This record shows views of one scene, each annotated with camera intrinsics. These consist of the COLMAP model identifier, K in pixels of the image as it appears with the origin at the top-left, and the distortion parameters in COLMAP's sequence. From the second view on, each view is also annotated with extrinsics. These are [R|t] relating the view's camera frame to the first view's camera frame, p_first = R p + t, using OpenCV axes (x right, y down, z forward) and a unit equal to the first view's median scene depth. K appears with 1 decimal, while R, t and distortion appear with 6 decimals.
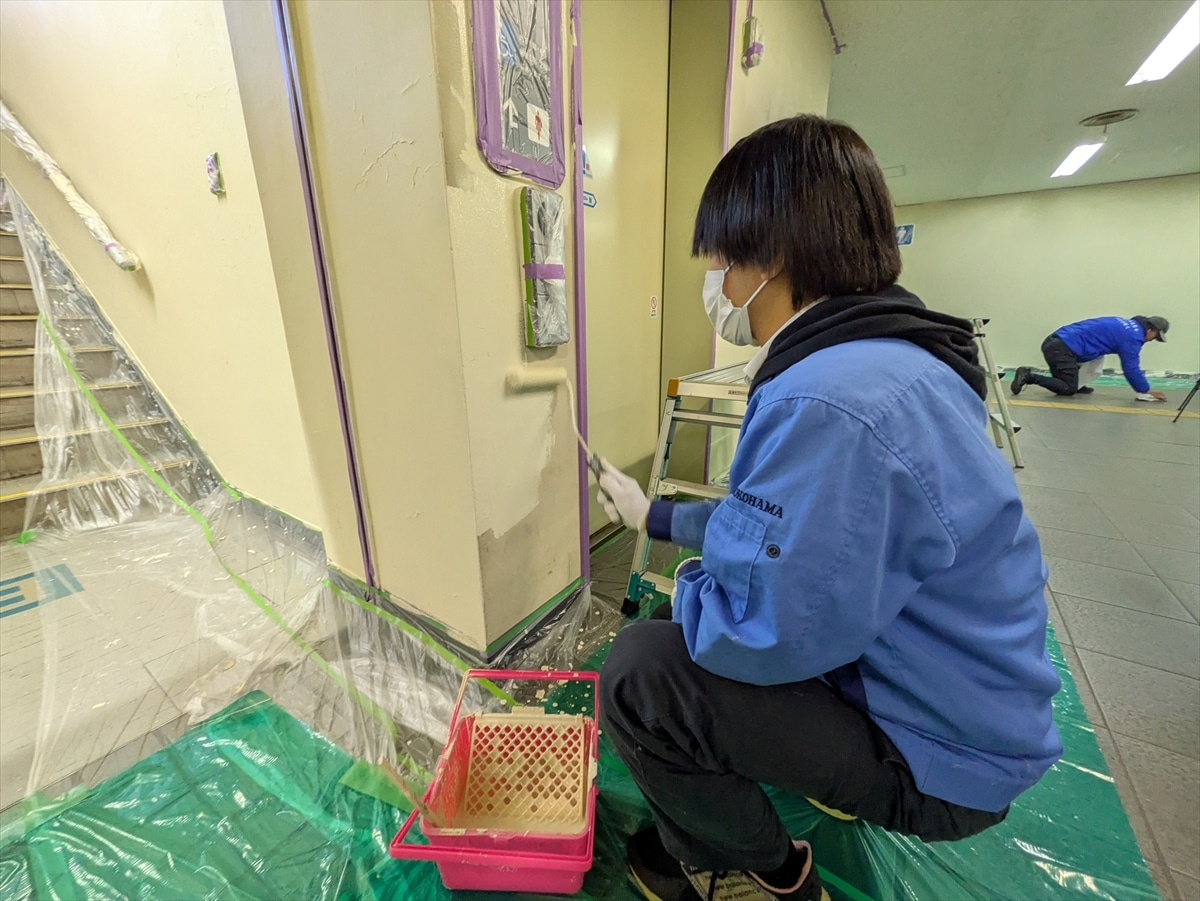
lens RADIAL K [[473.6, 0, 602.1], [0, 473.6, 448.8], [0, 0, 1]] dist [-0.001350, -0.000003]
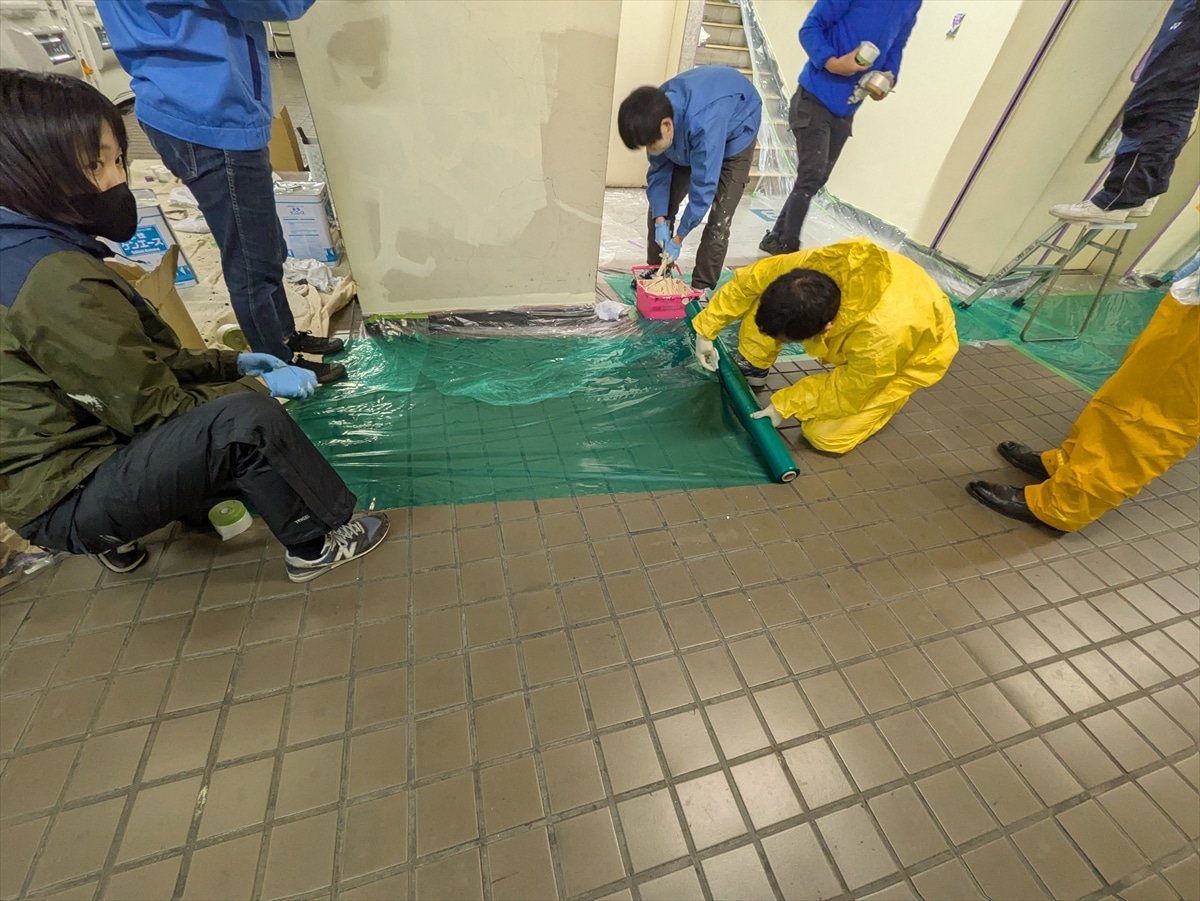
lens RADIAL K [[473.6, 0, 570.8], [0, 473.6, 444.9], [0, 0, 1]] dist [-0.001350, -0.000003]
pose [[0.744617, 0.496071, -0.446608, -0.201437], [-0.259759, 0.831696, 0.490721, 0.311233], [0.614875, -0.249388, 0.748154, -1.729886]]
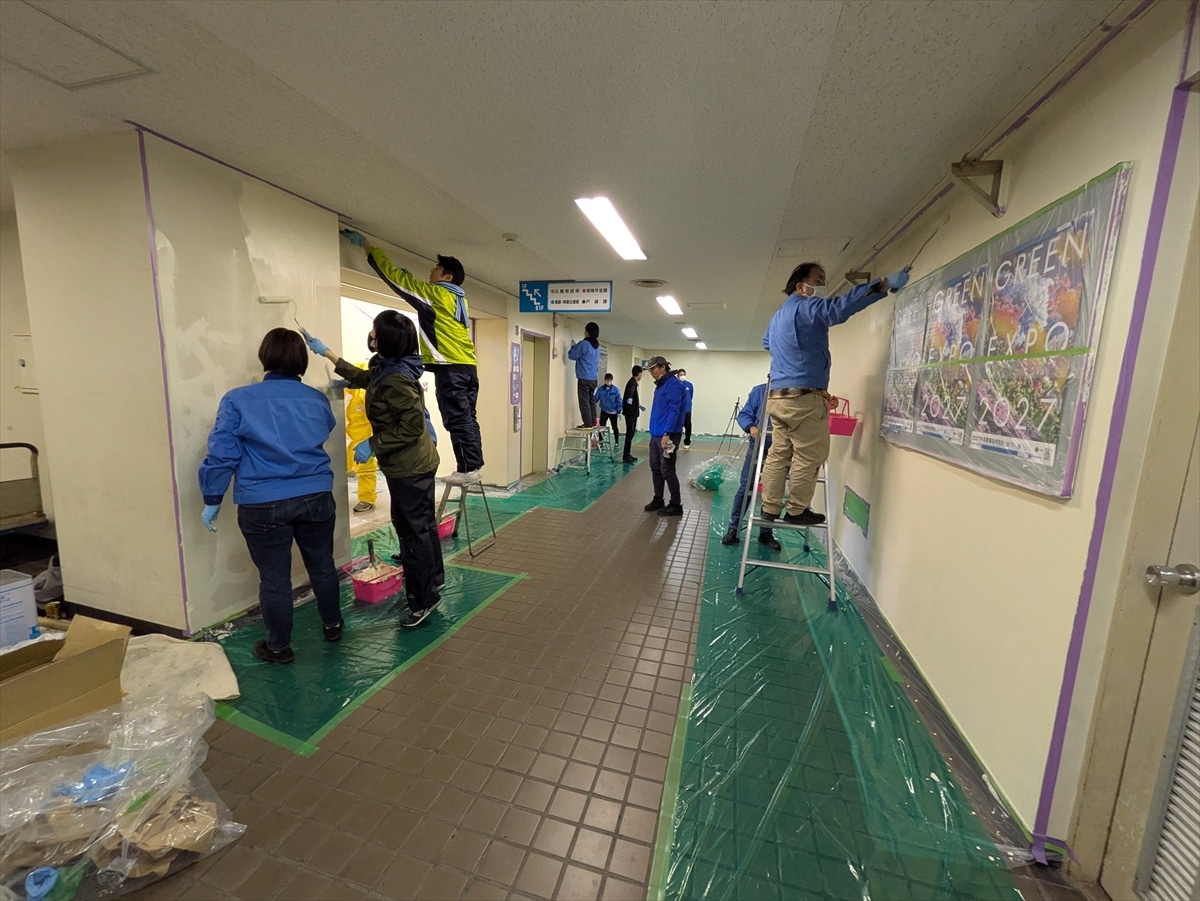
lens RADIAL K [[473.6, 0, 598.3], [0, 473.6, 451.4], [0, 0, 1]] dist [-0.001350, -0.000003]
pose [[0.948914, -0.001289, 0.315531, -0.579531], [0.042434, 0.991429, -0.123564, 0.450307], [-0.312667, 0.130641, 0.940836, -2.700938]]
